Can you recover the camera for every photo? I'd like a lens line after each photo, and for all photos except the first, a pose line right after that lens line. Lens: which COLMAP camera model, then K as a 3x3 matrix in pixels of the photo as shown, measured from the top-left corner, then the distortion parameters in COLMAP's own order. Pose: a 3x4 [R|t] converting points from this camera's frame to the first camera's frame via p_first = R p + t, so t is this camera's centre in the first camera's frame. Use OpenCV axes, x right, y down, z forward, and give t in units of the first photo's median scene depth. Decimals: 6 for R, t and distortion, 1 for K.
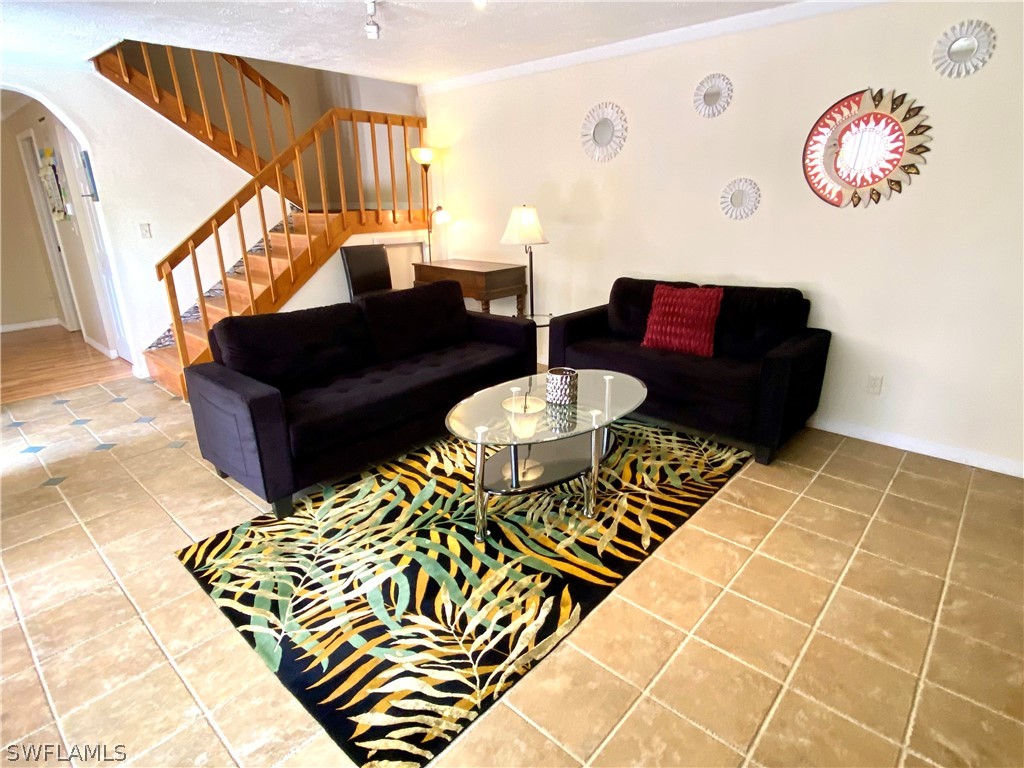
lens RADIAL K [[552.6, 0, 510.3], [0, 552.6, 378.4], [0, 0, 1]] dist [0.041714, -0.041054]
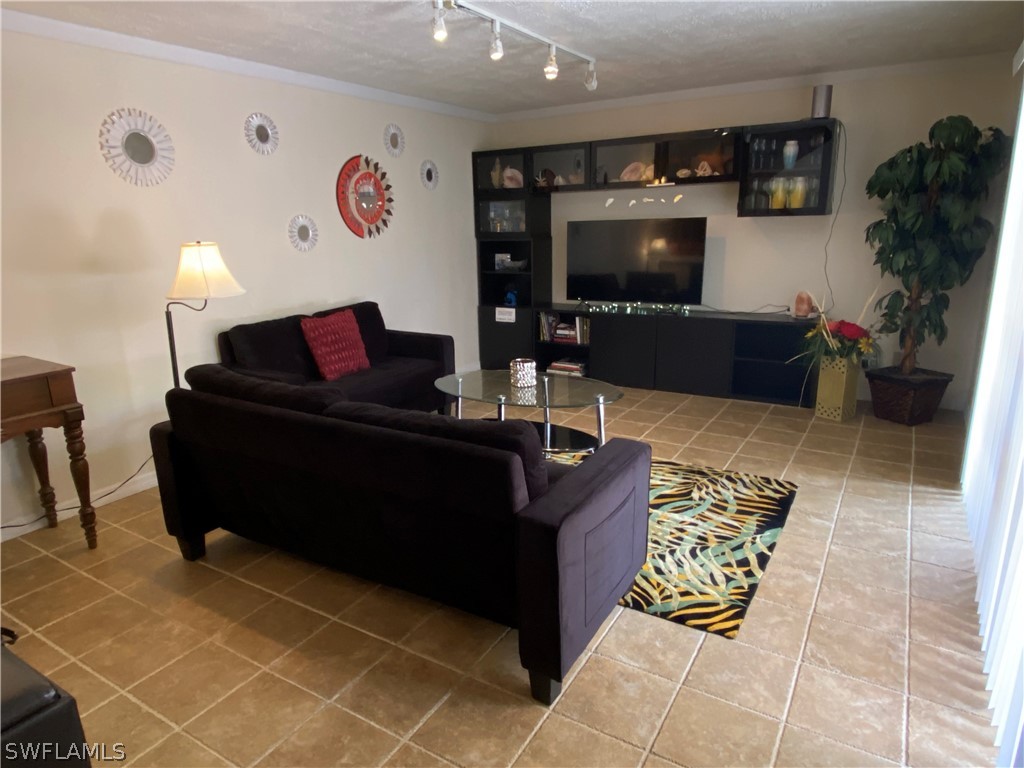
lens RADIAL K [[624.3, 0, 508.8], [0, 624.3, 384.4], [0, 0, 1]] dist [0.004774, -0.002149]
pose [[-0.185234, -0.226485, 0.956239, -1.020246], [0.328643, 0.902772, 0.277483, -0.295328], [-0.926111, 0.365660, -0.092791, 0.961806]]
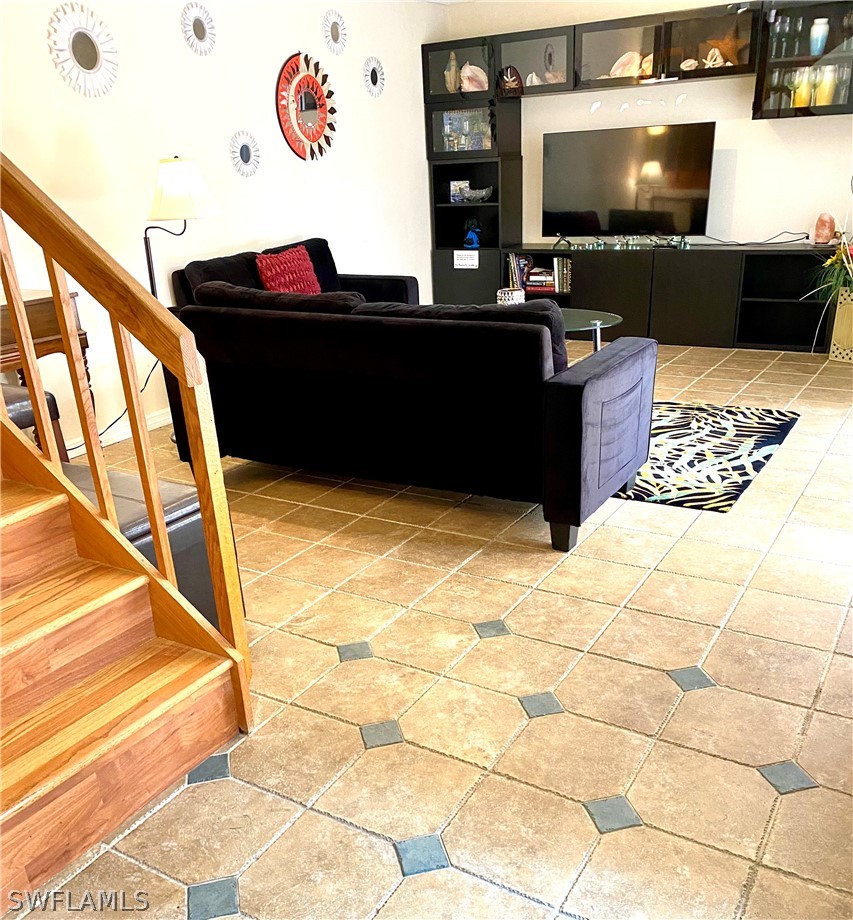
lens RADIAL K [[862.9, 0, 427.4], [0, 862.9, 577.6], [0, 0, 1]] dist [-0.009835, -0.002797]
pose [[-0.191459, -0.406809, 0.893224, -1.394243], [0.354085, 0.820147, 0.449424, -0.314371], [-0.915405, 0.402324, -0.012980, 1.160429]]
